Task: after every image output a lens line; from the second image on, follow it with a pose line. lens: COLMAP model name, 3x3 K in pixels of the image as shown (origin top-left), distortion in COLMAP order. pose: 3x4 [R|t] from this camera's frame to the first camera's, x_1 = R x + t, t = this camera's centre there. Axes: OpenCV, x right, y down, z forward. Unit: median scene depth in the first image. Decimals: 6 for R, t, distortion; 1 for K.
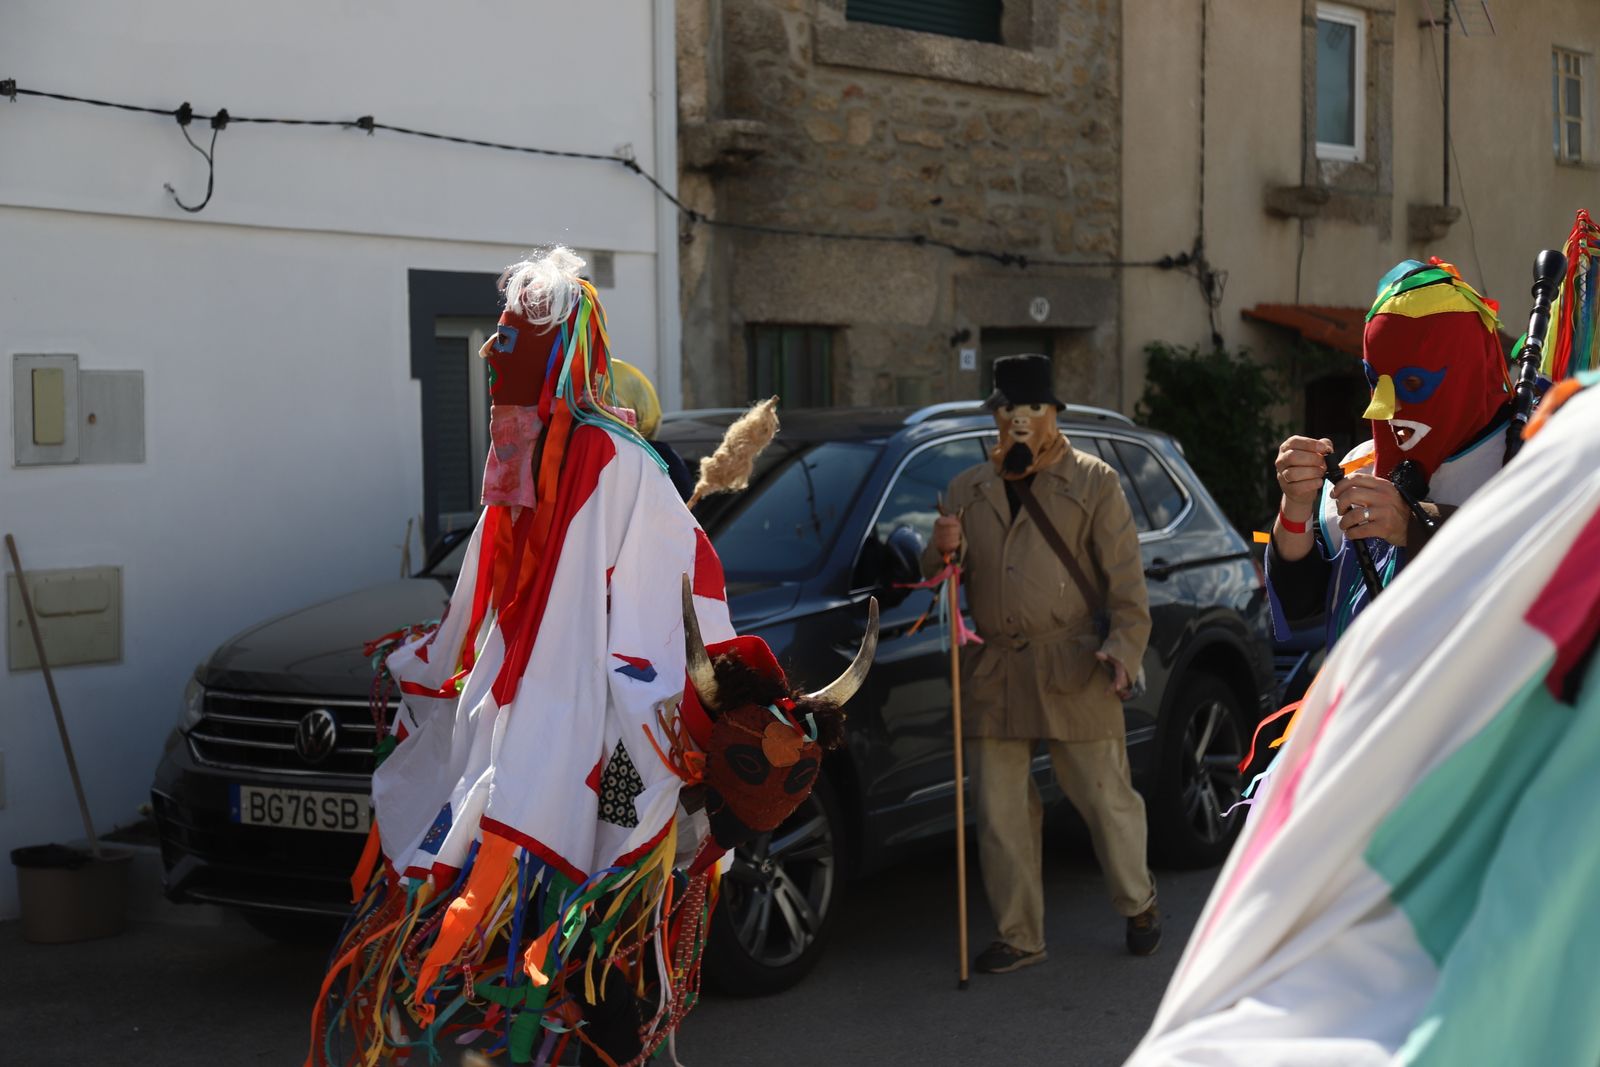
lens RADIAL K [[2757.1, 0, 800.0], [0, 2757.1, 533.5], [0, 0, 1]] dist [0.033086, -0.001459]
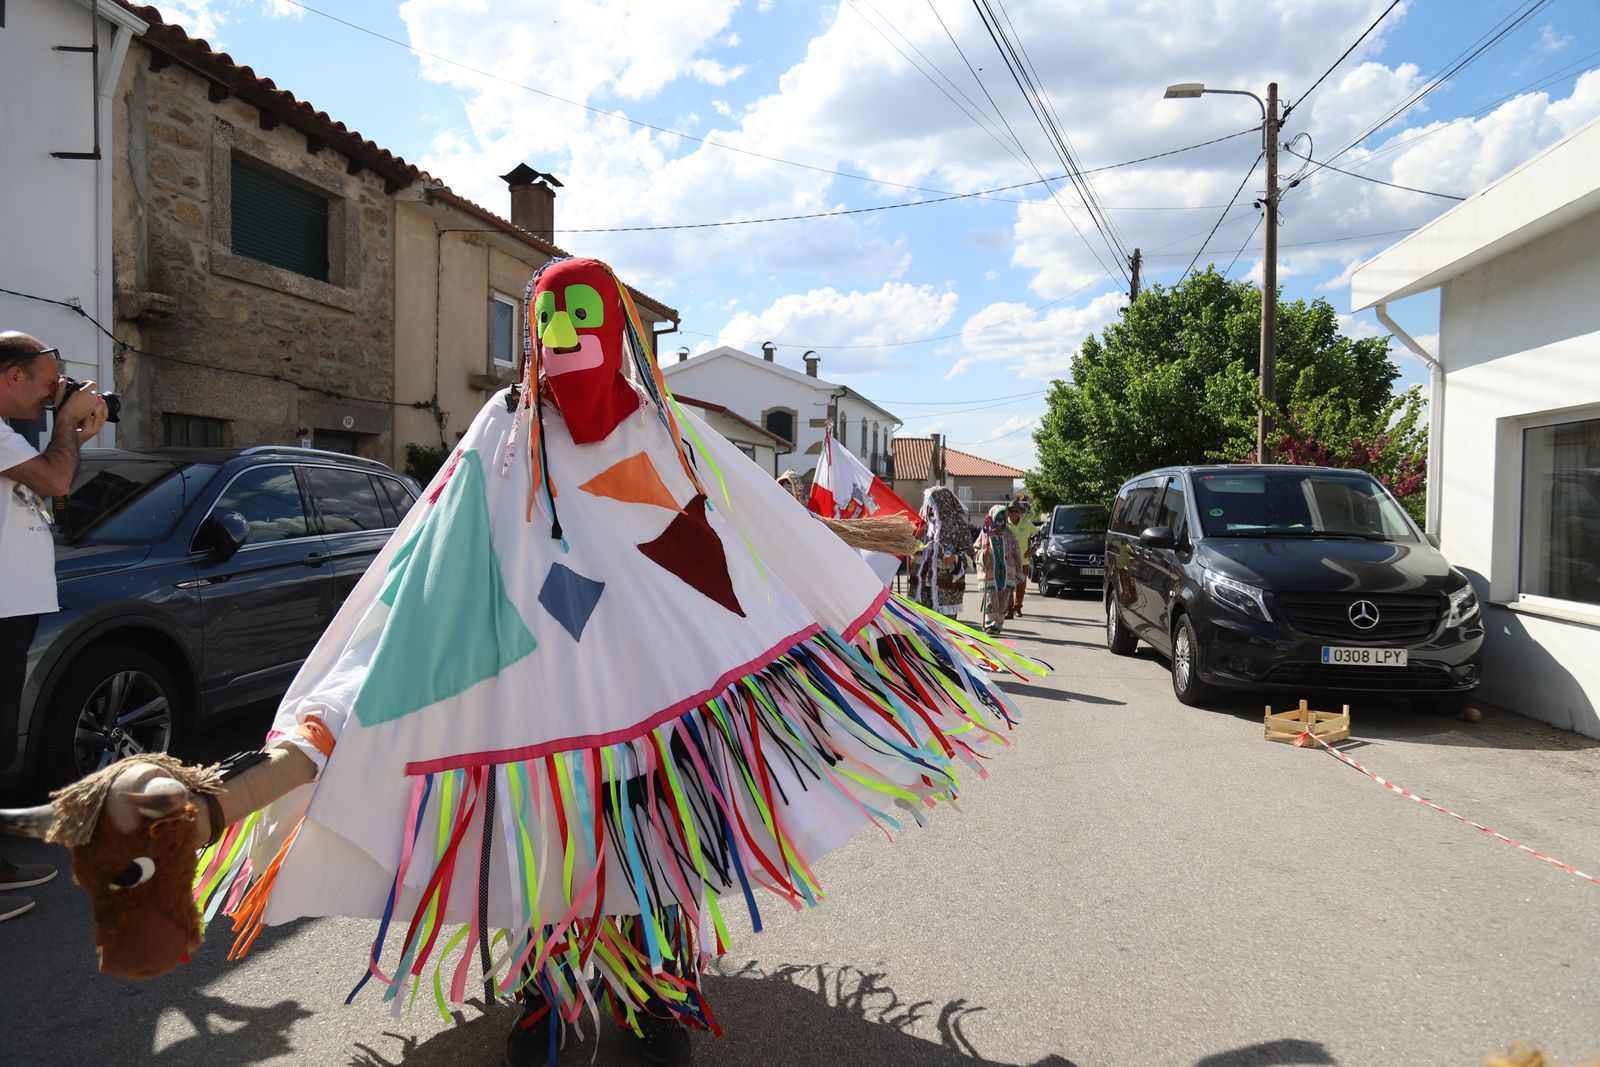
lens RADIAL K [[1089.6, 0, 806.4], [0, 1089.6, 533.1], [0, 0, 1]] dist [0.005168, 0.004545]
pose [[0.893748, 0.011346, 0.448427, 0.031318], [-0.001073, 0.999731, -0.023156, 0.014429], [-0.448569, 0.020214, 0.893520, 0.168584]]
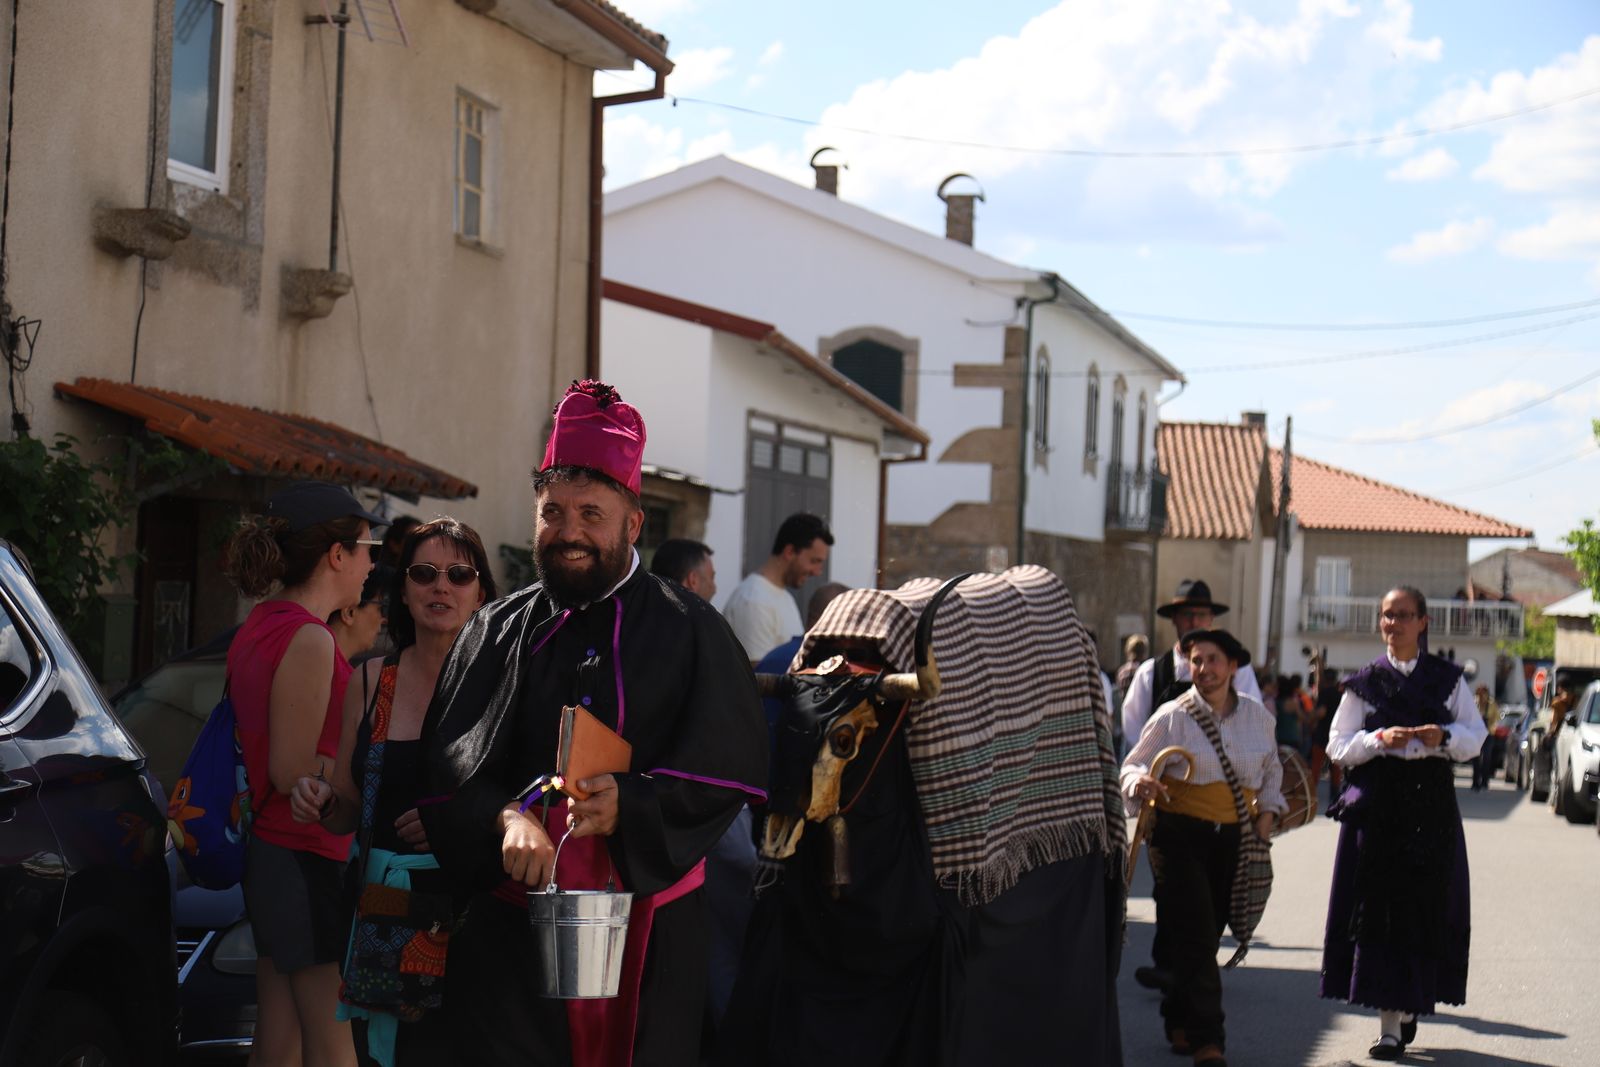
lens RADIAL K [[2936.1, 0, 800.0], [0, 2936.1, 533.5], [0, 0, 1]] dist [0.042068, -0.013820]
pose [[0.900255, 0.052523, 0.432182, 0.018418], [-0.025126, 0.997310, -0.068865, -0.000673], [-0.434636, 0.051137, 0.899153, 0.313746]]
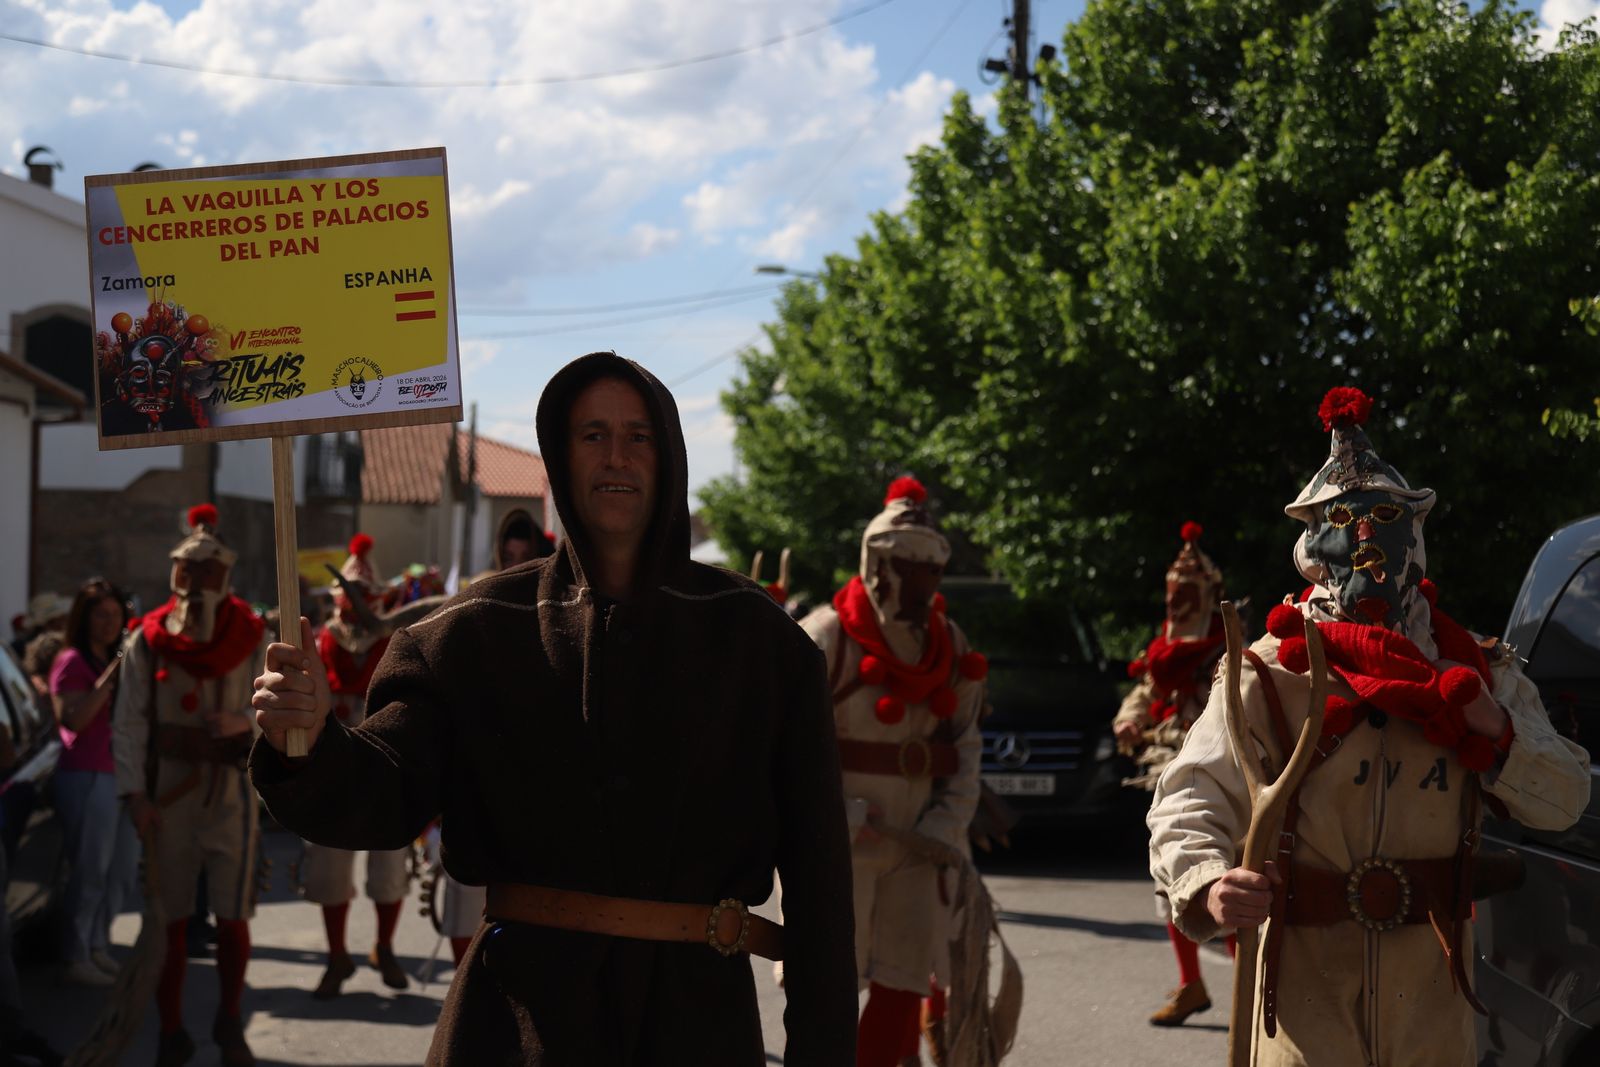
lens RADIAL K [[2180.7, 0, 800.0], [0, 2180.7, 533.5], [0, 0, 1]] dist [0.027234, -0.028525]
pose [[0.730505, 0.036232, 0.681945, 0.288393], [0.005546, 0.998244, -0.058978, -0.021452], [-0.682884, 0.046866, 0.729022, 0.635681]]
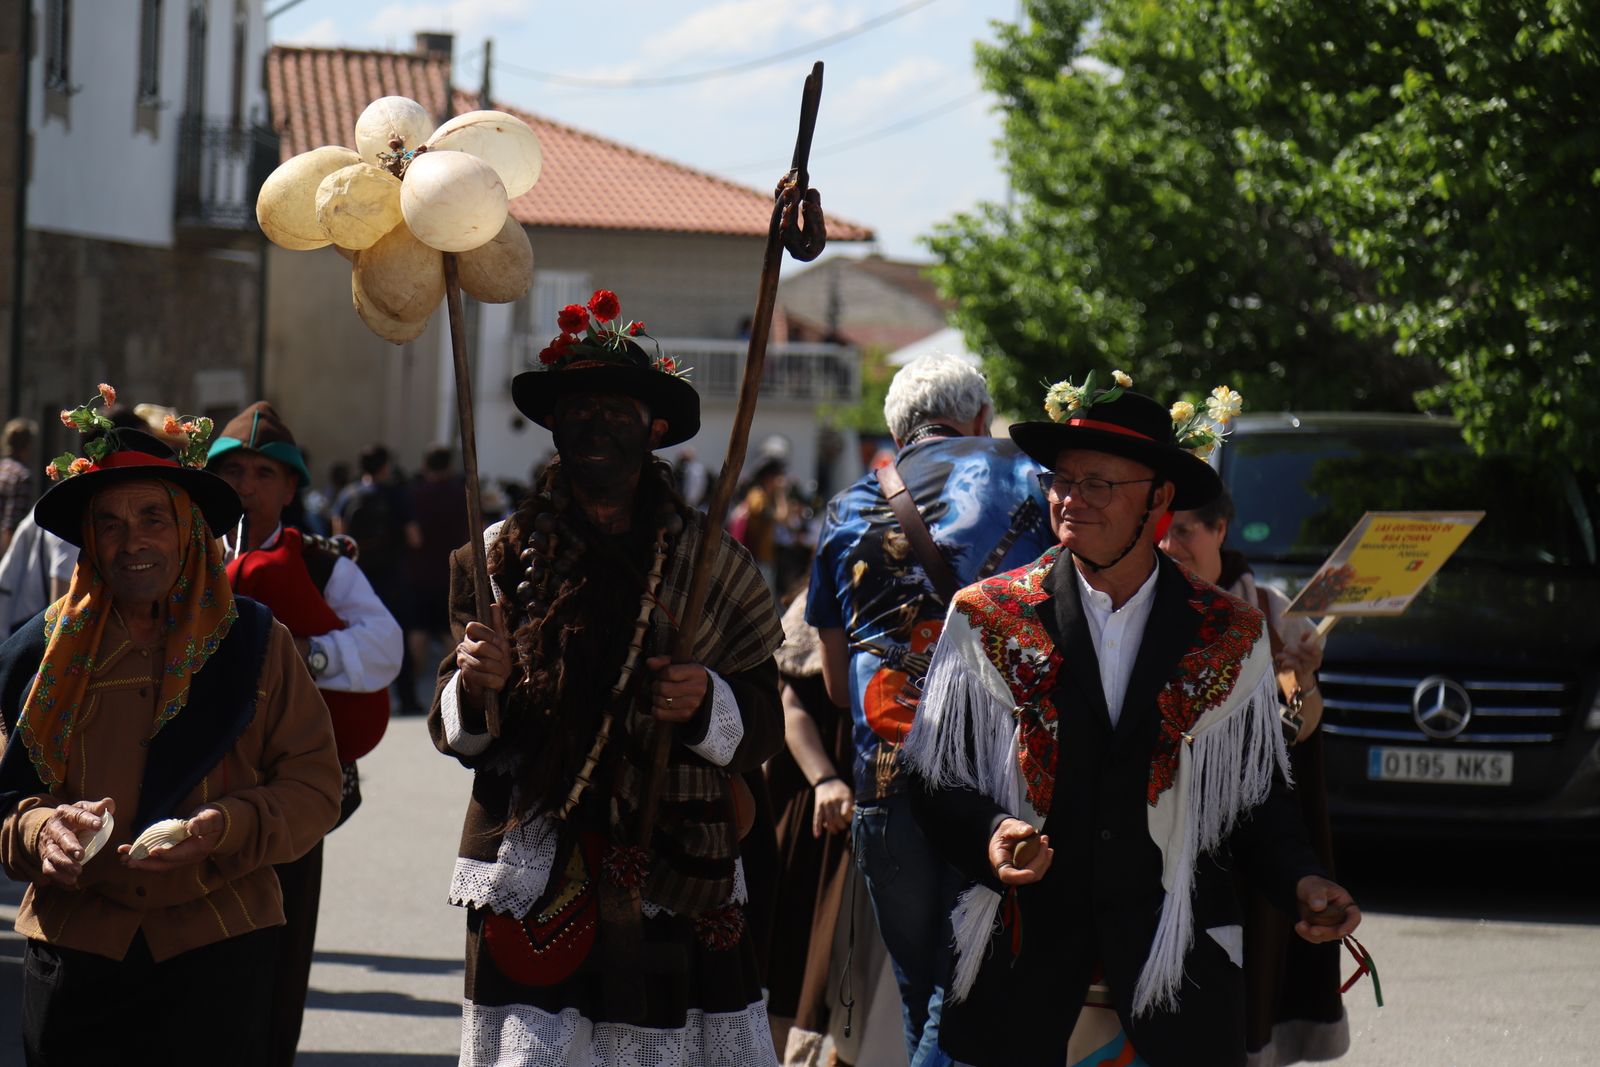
lens RADIAL K [[4685.4, 0, 758.8], [0, 4685.4, 535.1], [0, 0, 1]] dist [-0.008254, -0.086104]
pose [[0.784850, 0.015787, 0.619485, 0.120700], [-0.014036, 0.999872, -0.007698, -0.015876], [-0.619527, -0.002653, 0.784971, 0.432088]]
